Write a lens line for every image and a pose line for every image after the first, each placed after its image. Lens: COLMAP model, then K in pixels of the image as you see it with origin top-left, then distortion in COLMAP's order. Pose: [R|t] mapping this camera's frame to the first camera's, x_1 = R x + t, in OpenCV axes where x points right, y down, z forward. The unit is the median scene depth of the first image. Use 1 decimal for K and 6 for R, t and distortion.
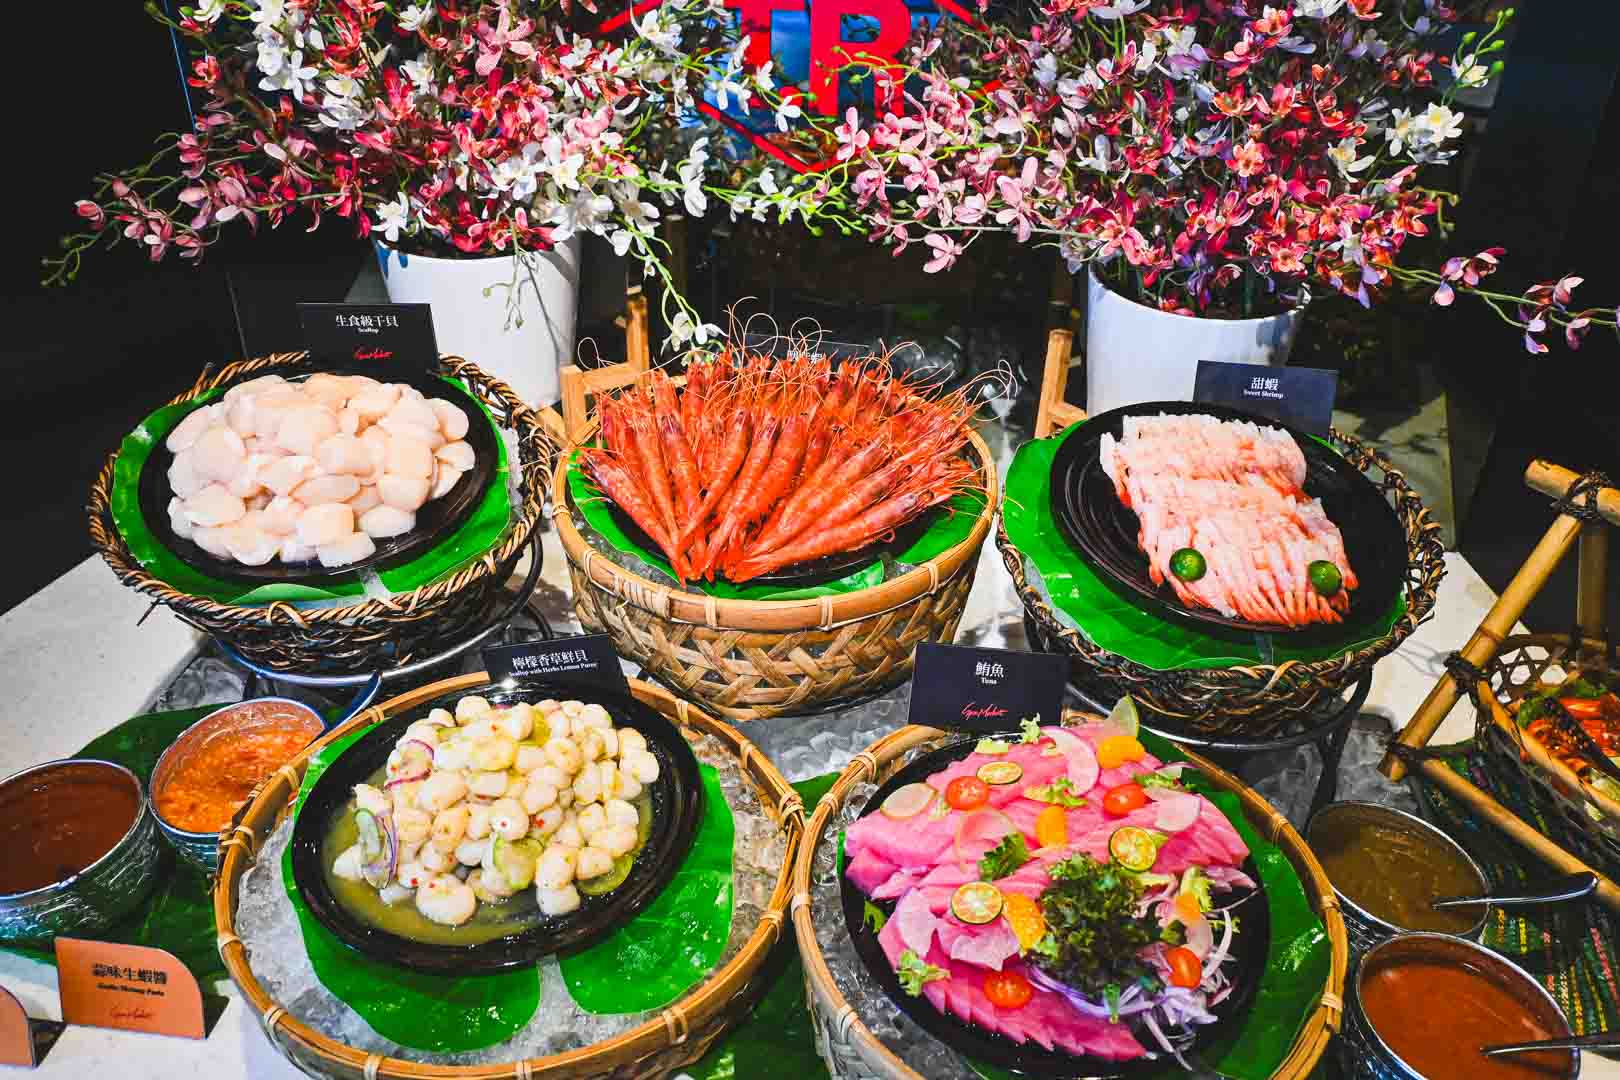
lens RADIAL K [[1350.3, 0, 810.0], [0, 1350.3, 540.0], [0, 0, 1]] dist [-0.006506, 0.001849]
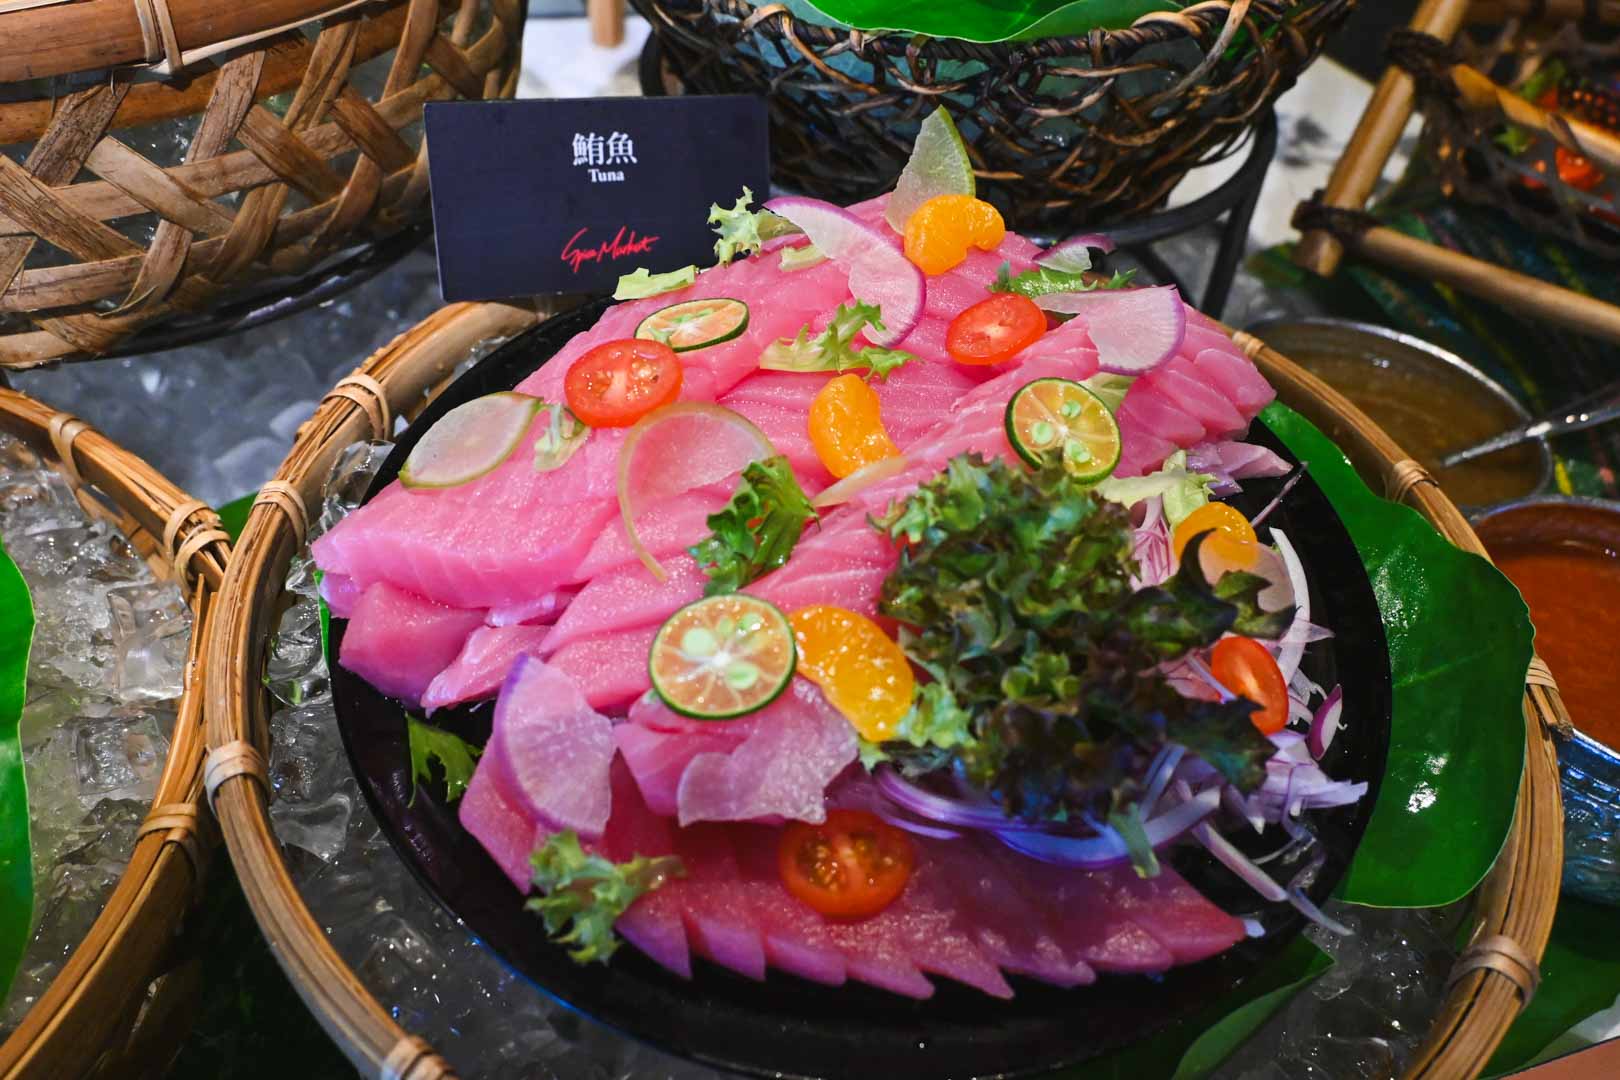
lens RADIAL K [[1217.7, 0, 810.0], [0, 1217.7, 540.0], [0, 0, 1]] dist [0.005792, 0.004204]
pose [[0.928070, -0.215678, 0.303594, 0.052513], [0.155758, 0.965298, 0.209619, 0.167238], [-0.338269, -0.147254, 0.929457, 0.662990]]
